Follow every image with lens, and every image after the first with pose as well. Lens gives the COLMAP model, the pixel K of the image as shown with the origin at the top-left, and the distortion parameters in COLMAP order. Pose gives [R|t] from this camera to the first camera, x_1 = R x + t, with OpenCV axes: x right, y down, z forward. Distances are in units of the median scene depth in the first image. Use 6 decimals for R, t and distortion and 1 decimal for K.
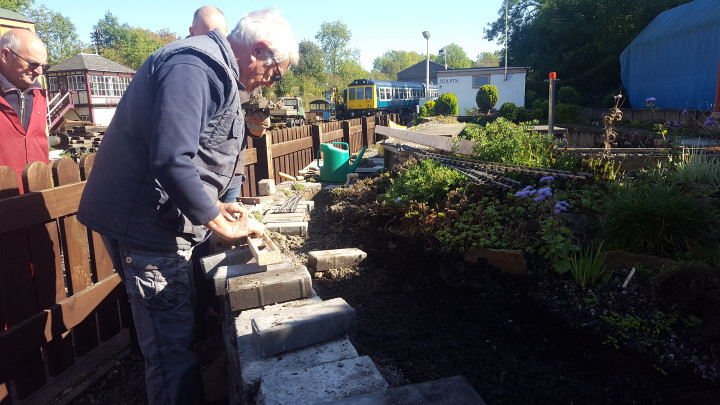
lens RADIAL K [[544.7, 0, 360.0], [0, 544.7, 202.5], [0, 0, 1]] dist [0.102635, -0.195116]
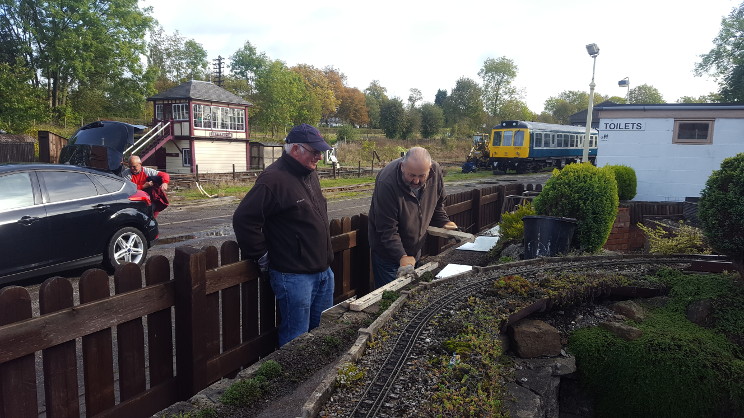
lens RADIAL K [[526.6, 0, 362.5], [0, 526.6, 233.7], [0, 0, 1]] dist [0.105196, -0.154128]
pose [[0.951258, 0.102288, -0.290940, 0.037975], [-0.104853, 0.994464, 0.006803, -0.043168], [0.290026, 0.024034, 0.956717, 0.195706]]
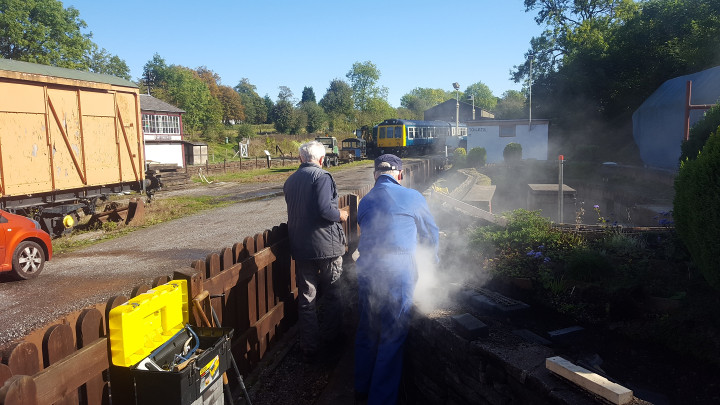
lens RADIAL K [[548.1, 0, 356.6], [0, 548.1, 199.5], [0, 0, 1]] dist [0.153935, -0.193769]
pose [[0.998729, 0.018713, -0.046809, -0.011871], [-0.021632, 0.997802, -0.062637, -0.002951], [0.045534, 0.063570, 0.996938, -0.050048]]
